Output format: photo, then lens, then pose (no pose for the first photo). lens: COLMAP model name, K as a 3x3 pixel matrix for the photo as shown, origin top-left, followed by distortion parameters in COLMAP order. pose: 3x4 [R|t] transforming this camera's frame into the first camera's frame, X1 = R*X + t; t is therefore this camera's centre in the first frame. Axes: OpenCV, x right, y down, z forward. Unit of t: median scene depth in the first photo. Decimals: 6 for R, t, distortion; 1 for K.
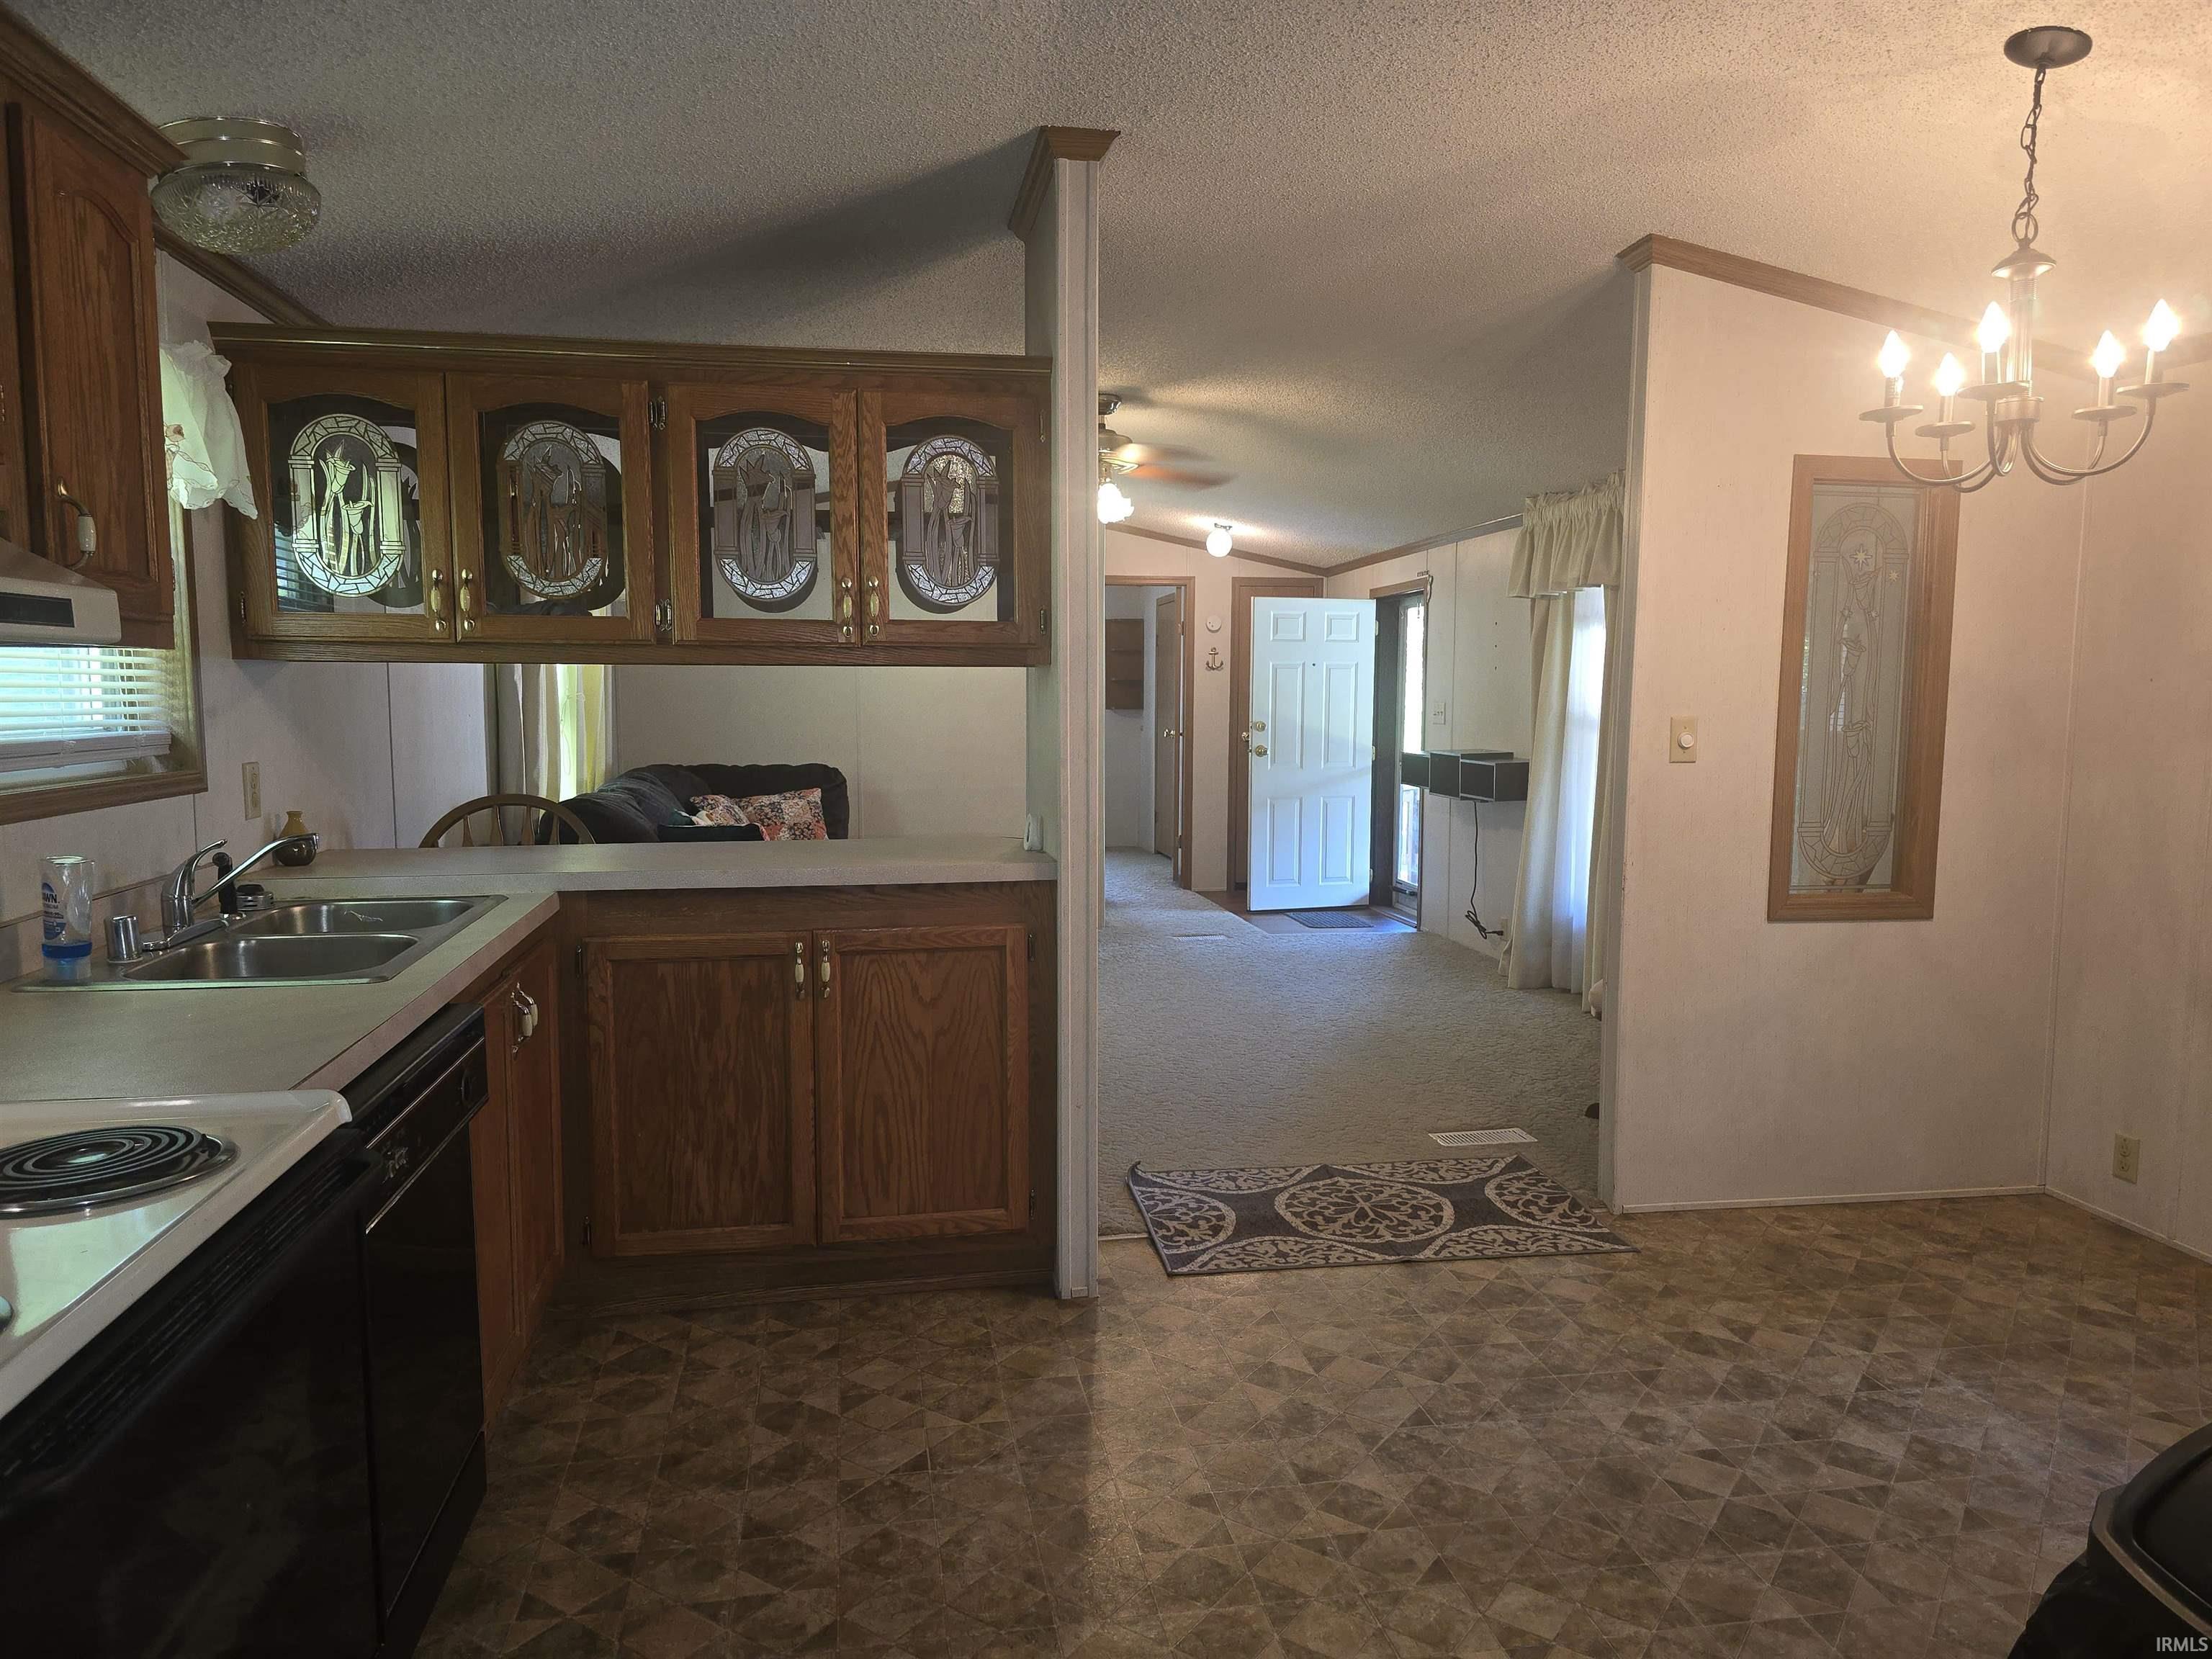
lens RADIAL K [[1480.4, 0, 1114.0], [0, 1480.4, 836.4], [0, 0, 1]] dist [0.053672, -0.053086]
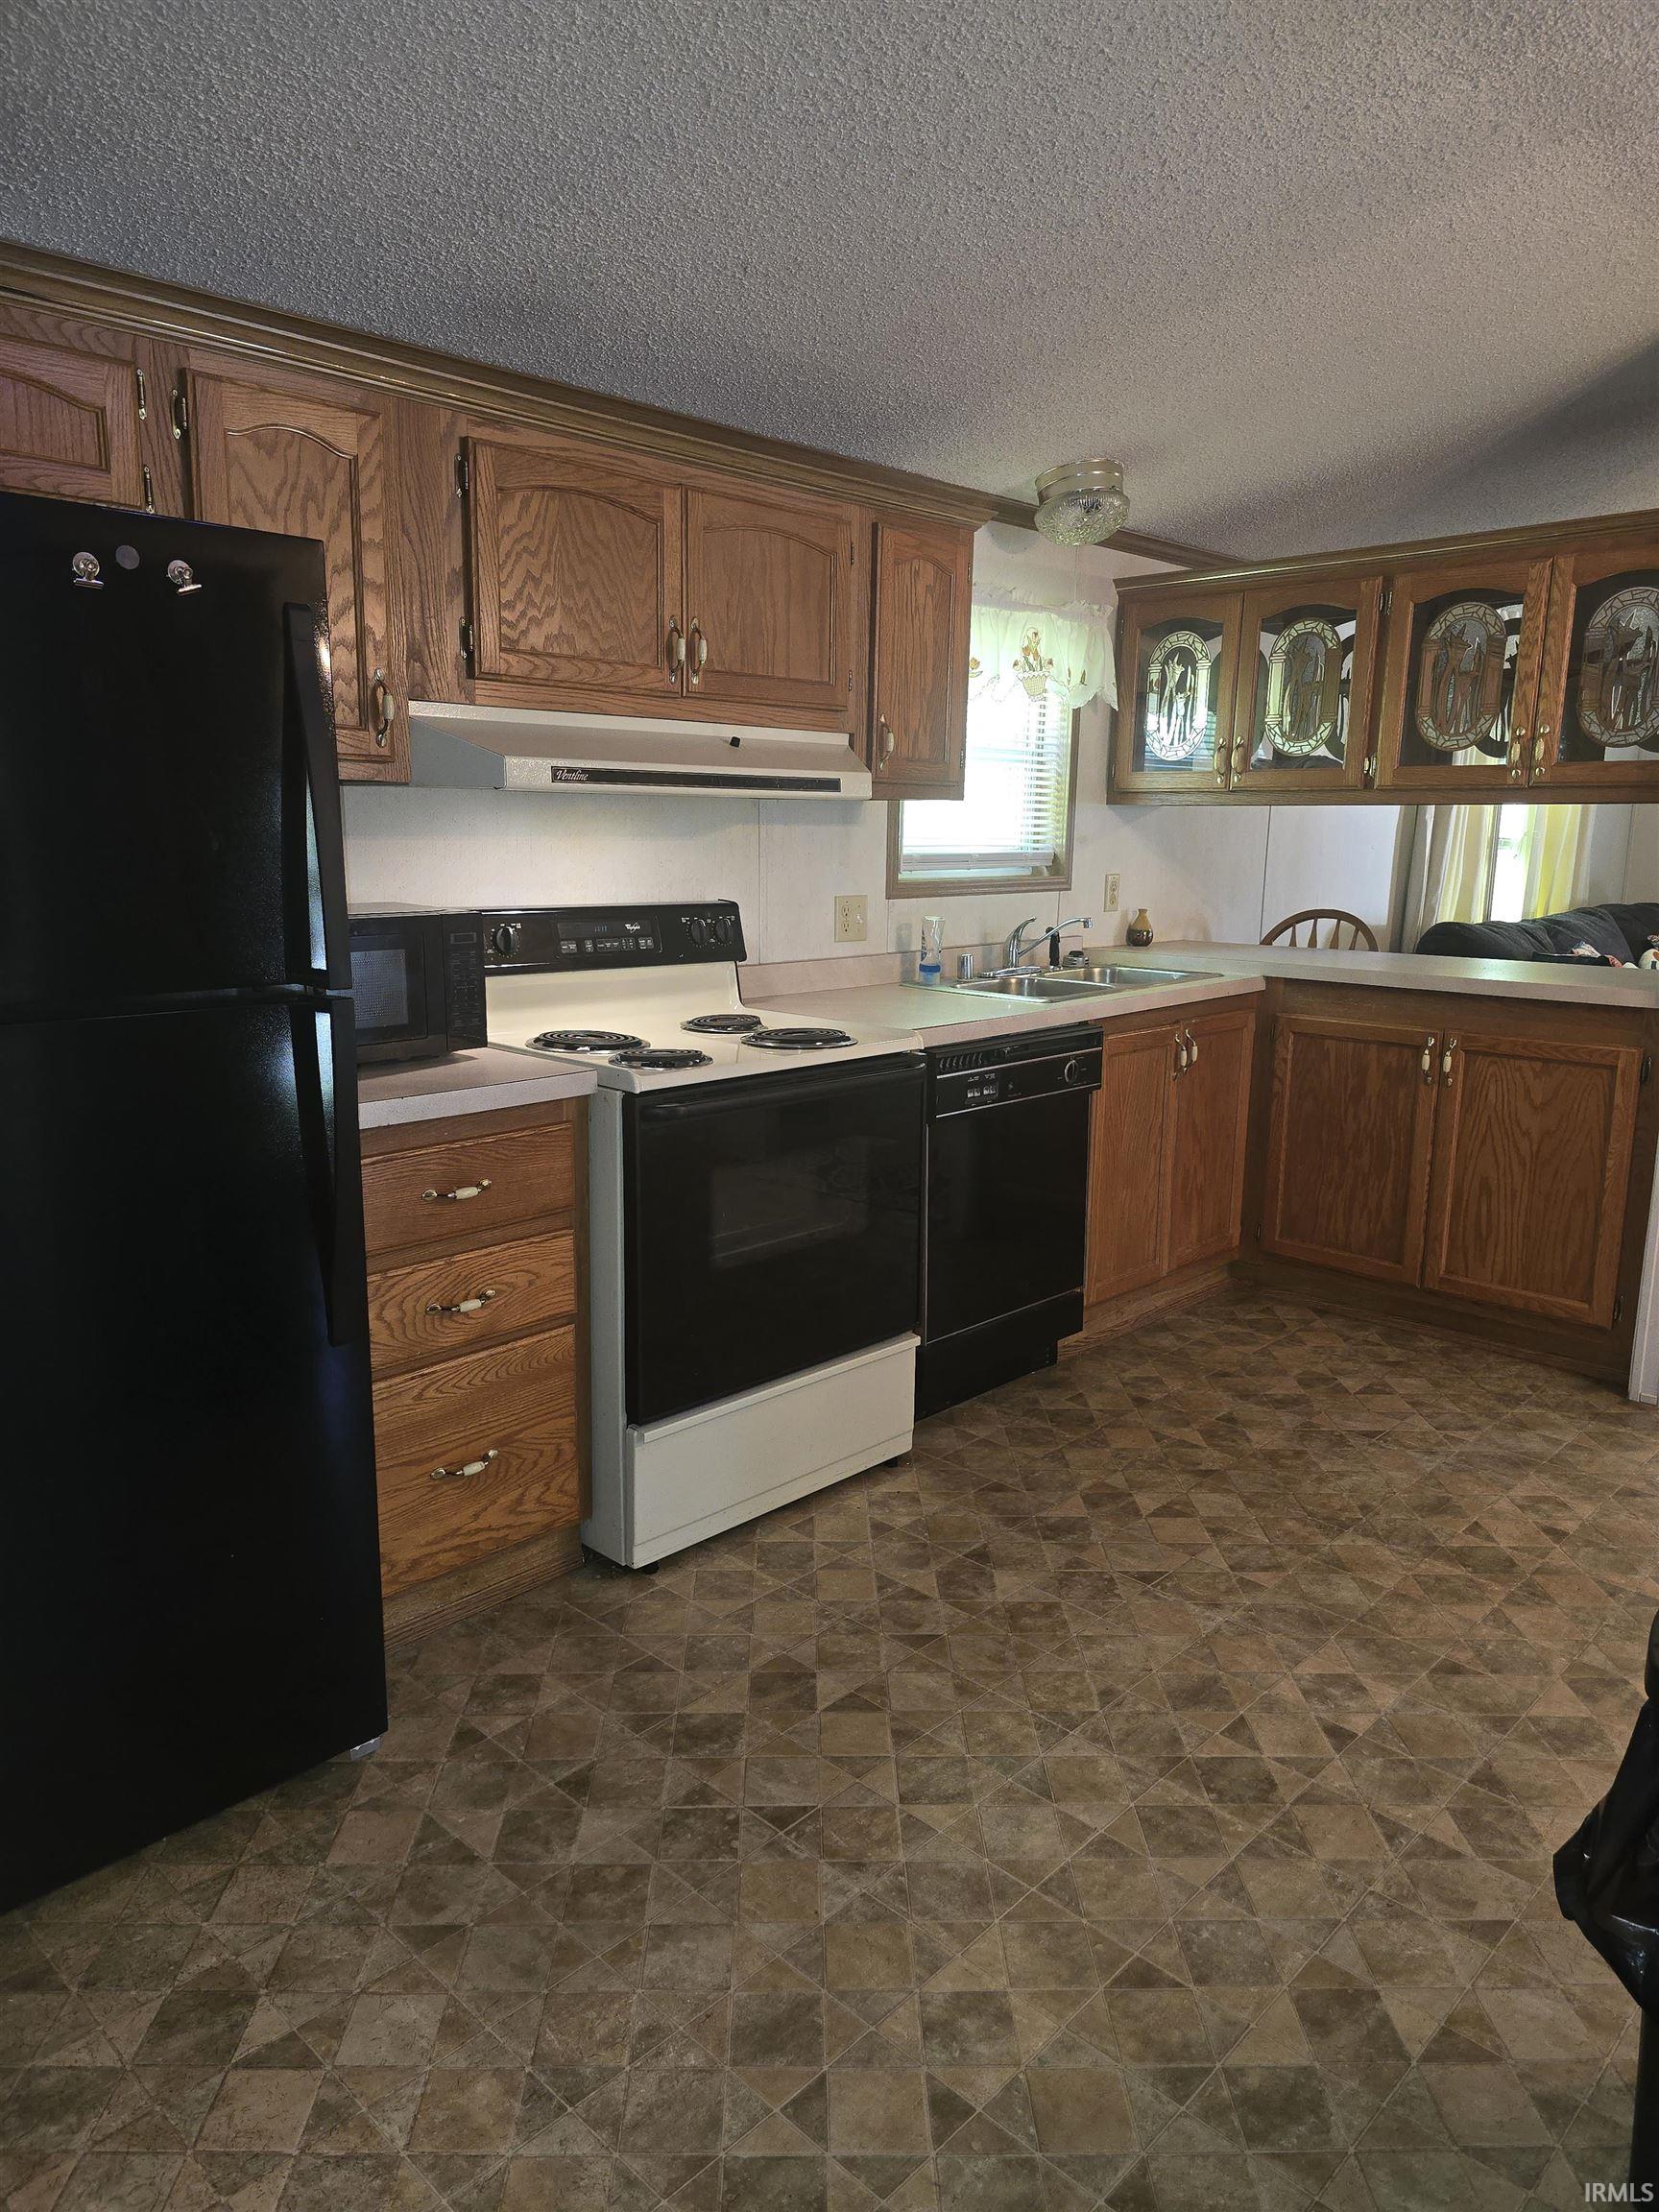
lens RADIAL K [[1480.4, 0, 831.8], [0, 1480.4, 1096.0], [0, 0, 1]] dist [0.053672, -0.053086]
pose [[0.581219, 0.152605, -0.799310, 0.484107], [-0.090734, 0.988287, 0.122707, 0.013720], [0.808673, 0.001204, 0.588258, -0.110413]]
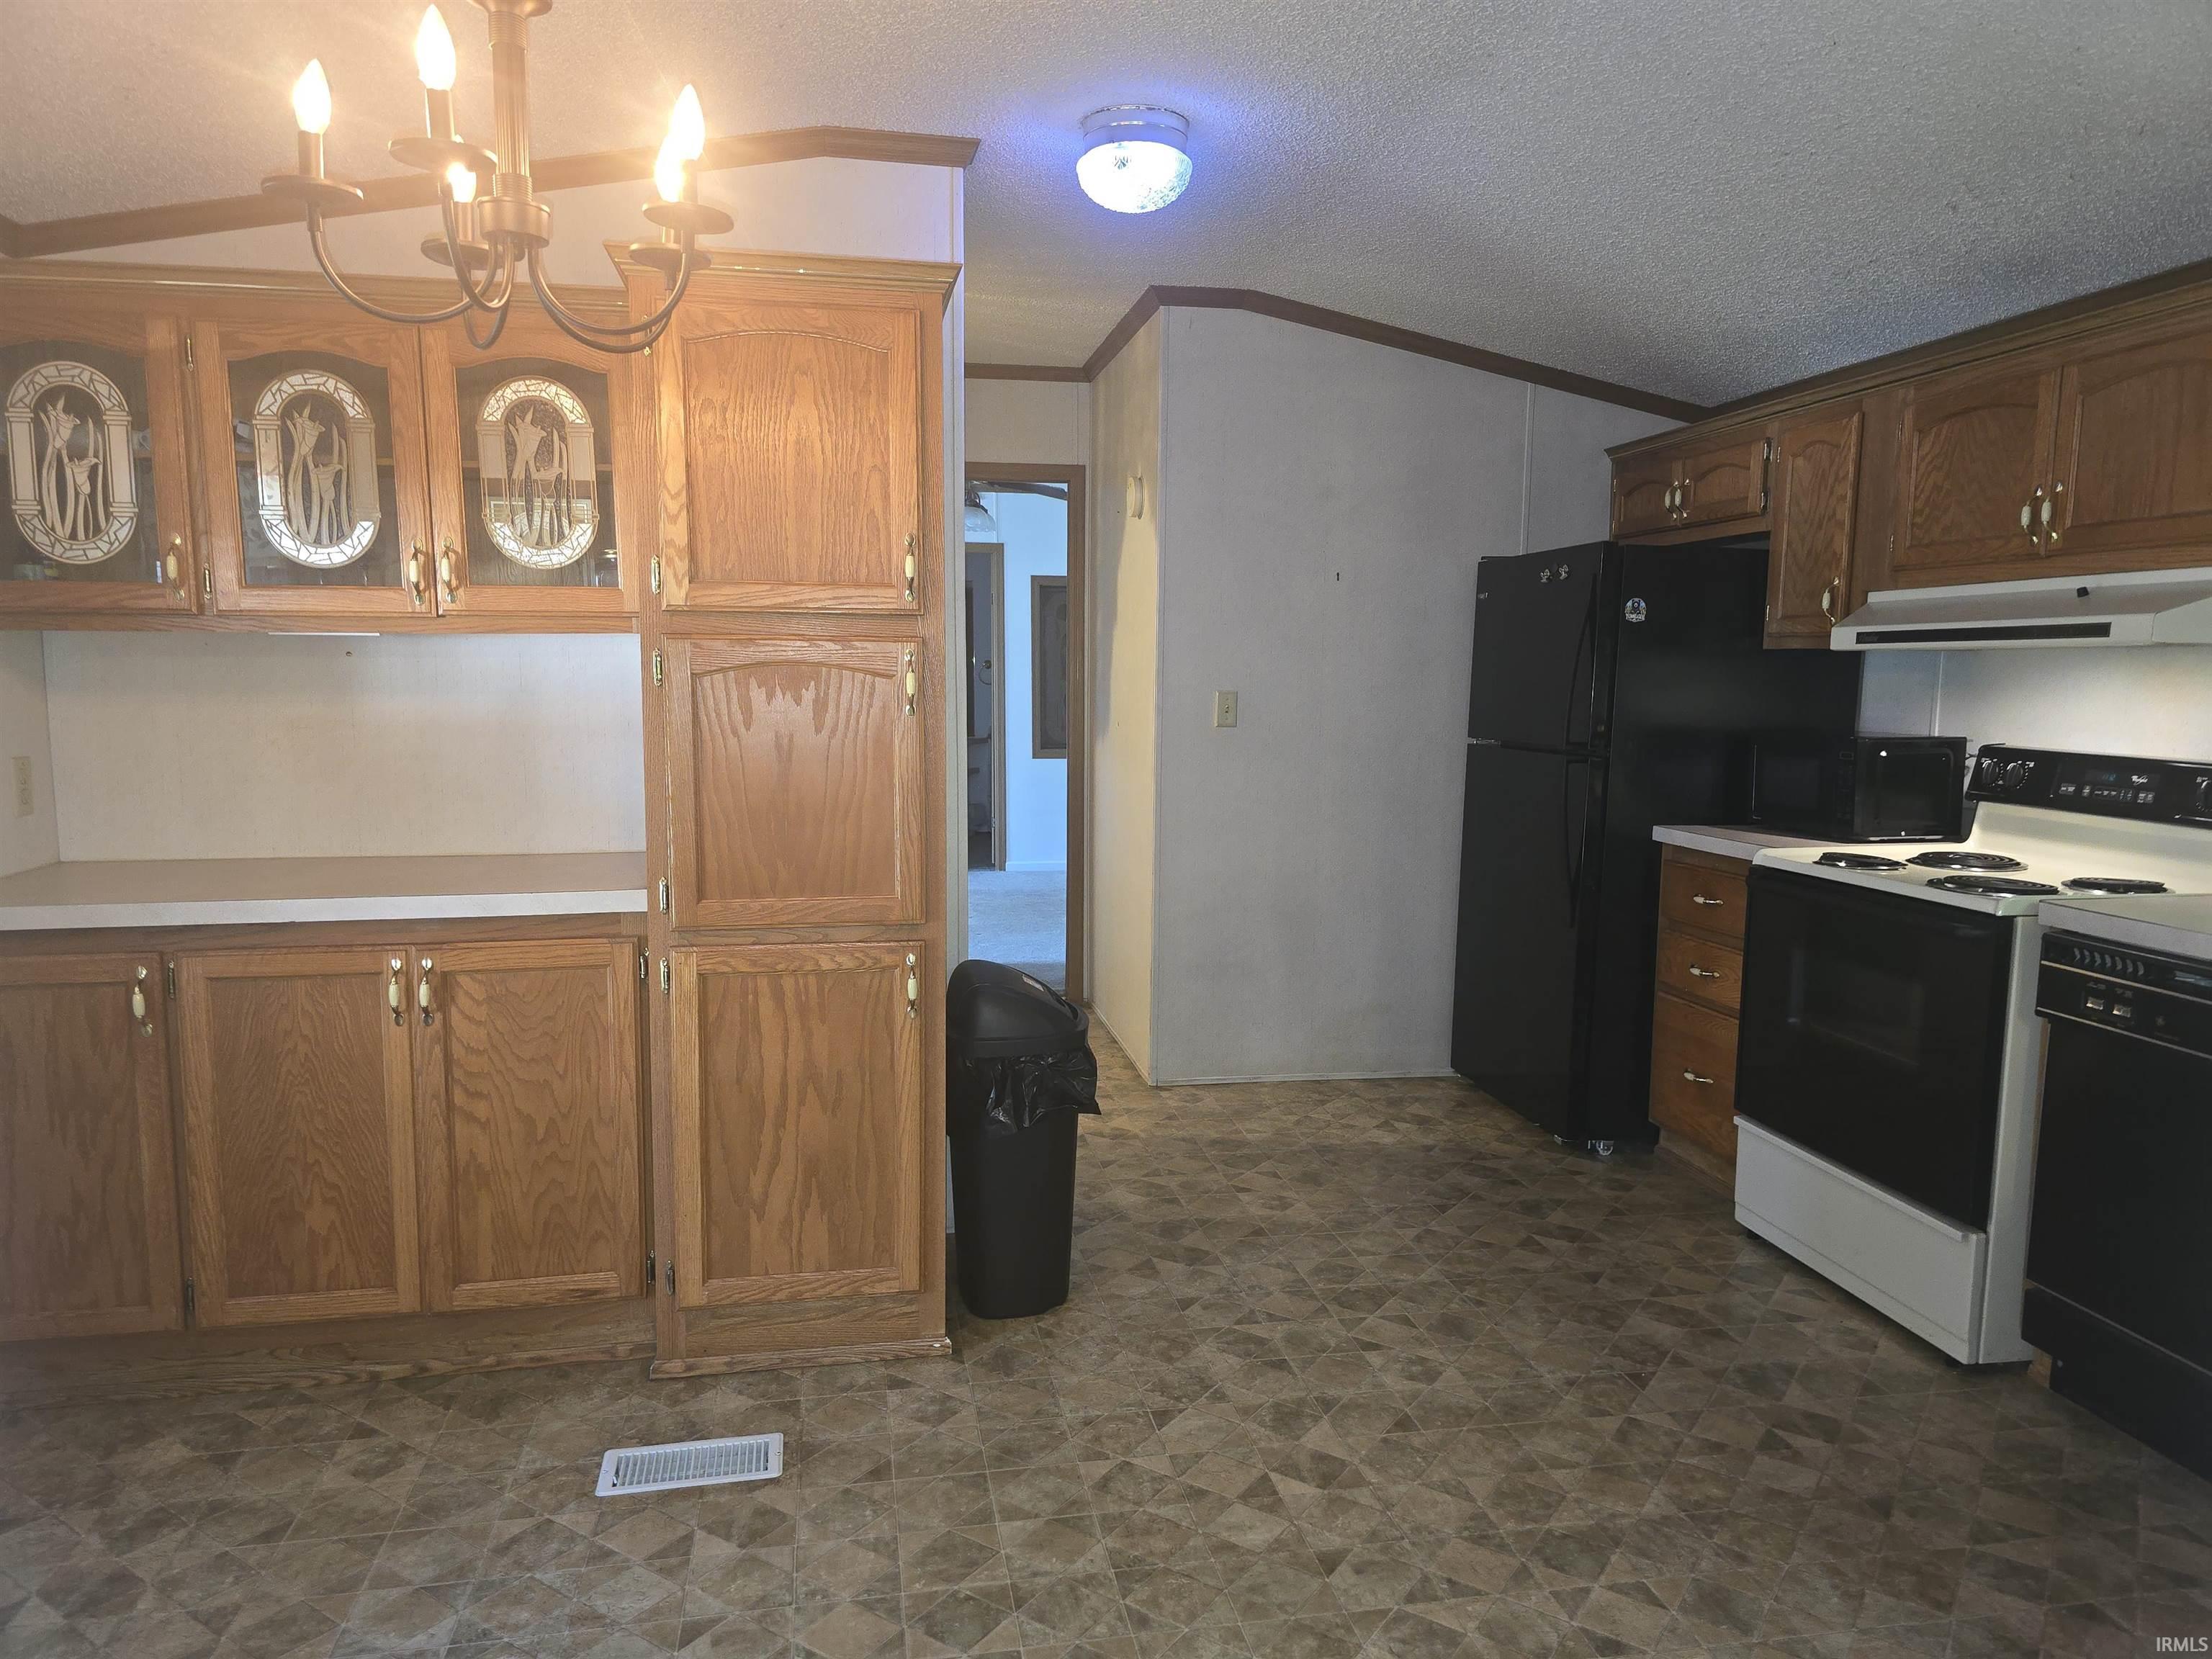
lens RADIAL K [[1480.4, 0, 1114.0], [0, 1480.4, 836.4], [0, 0, 1]] dist [0.053672, -0.053086]
pose [[-0.999931, -0.010287, -0.005631, 0.269659], [-0.011234, 0.978009, 0.208258, -0.127968], [0.003365, 0.208307, -0.978058, 1.360177]]
